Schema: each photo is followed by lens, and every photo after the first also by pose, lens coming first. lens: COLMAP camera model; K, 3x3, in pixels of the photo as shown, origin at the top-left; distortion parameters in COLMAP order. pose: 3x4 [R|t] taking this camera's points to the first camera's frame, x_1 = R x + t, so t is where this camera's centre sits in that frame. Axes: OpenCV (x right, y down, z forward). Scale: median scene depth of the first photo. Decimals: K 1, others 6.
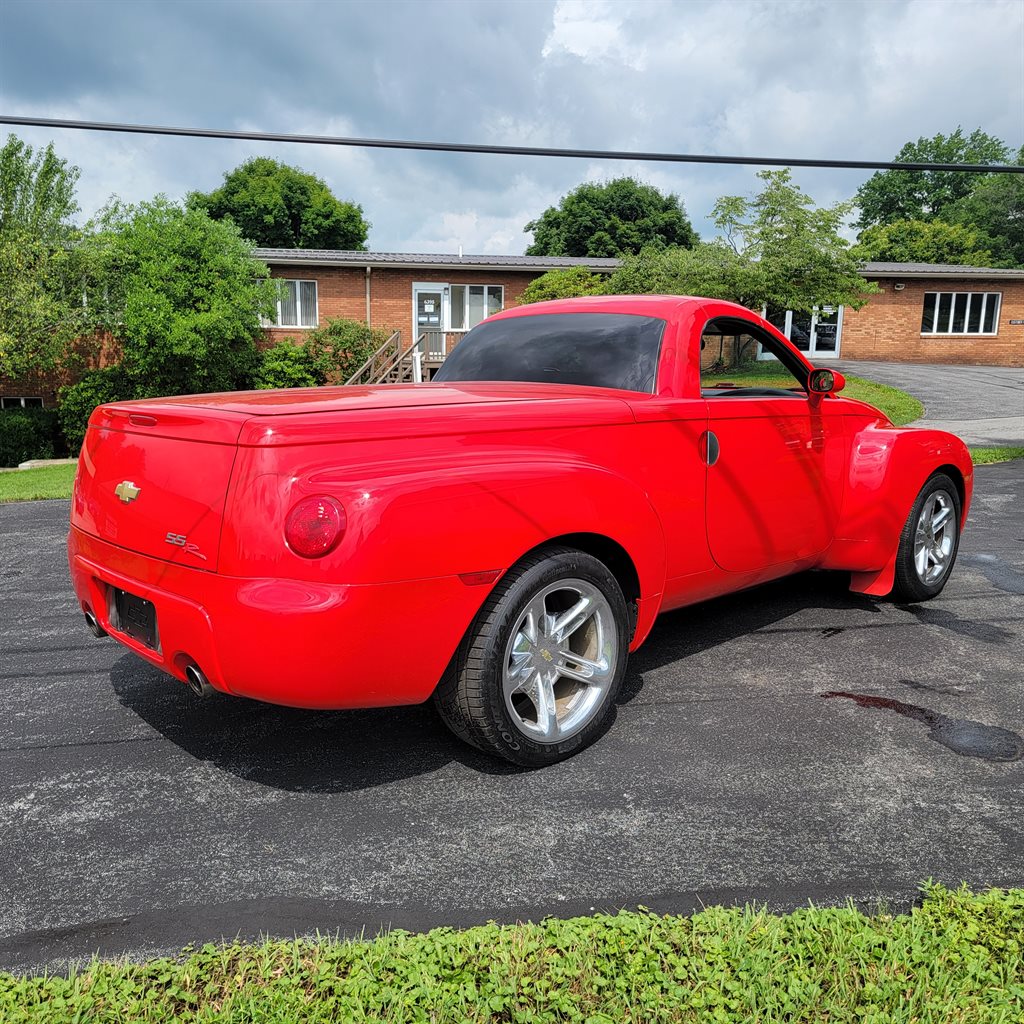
lens RADIAL K [[952.2, 0, 512.0], [0, 952.2, 512.0], [0, 0, 1]] dist [0.070620, -0.060400]
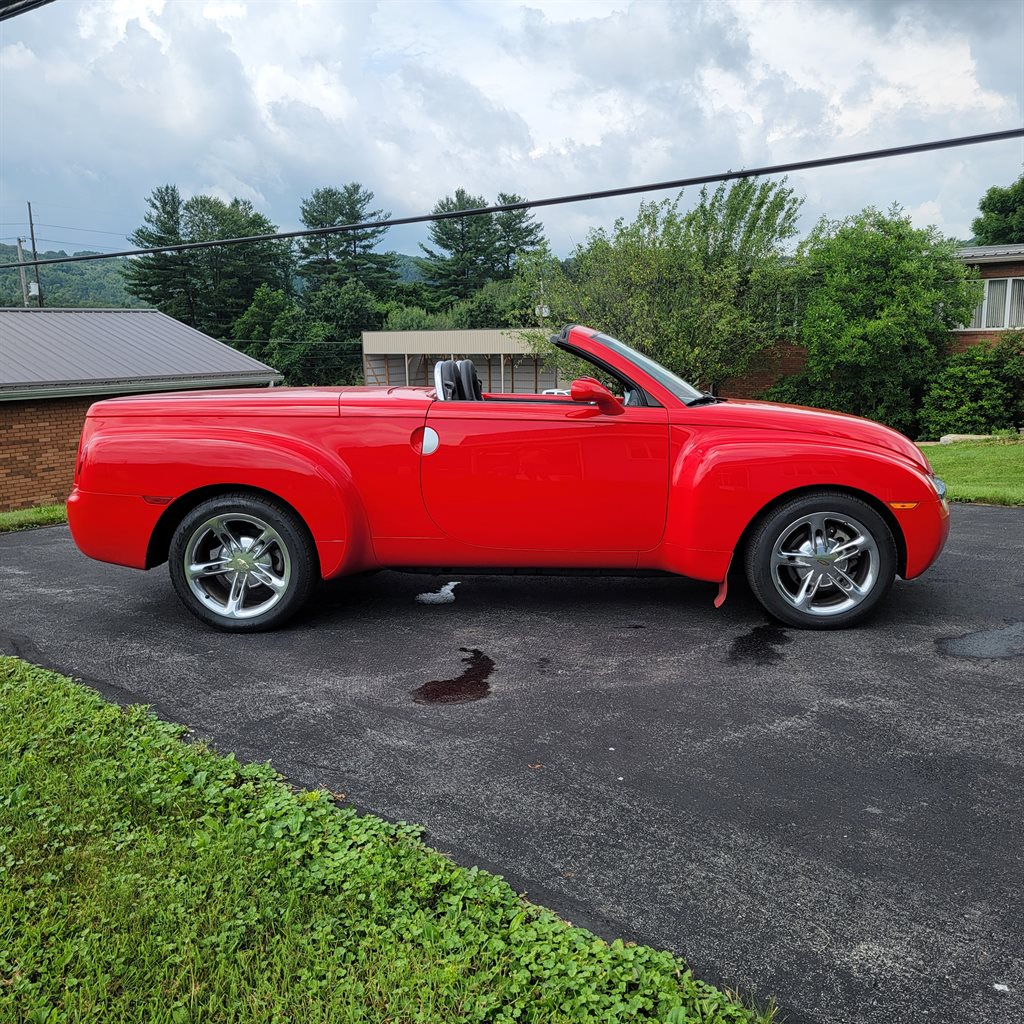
lens RADIAL K [[952.2, 0, 512.0], [0, 952.2, 512.0], [0, 0, 1]] dist [0.070620, -0.060400]
pose [[0.680594, 0.103426, -0.725324, 0.176595], [-0.107700, 0.993355, 0.040587, -0.005403], [0.724702, 0.050494, 0.687210, 0.030159]]
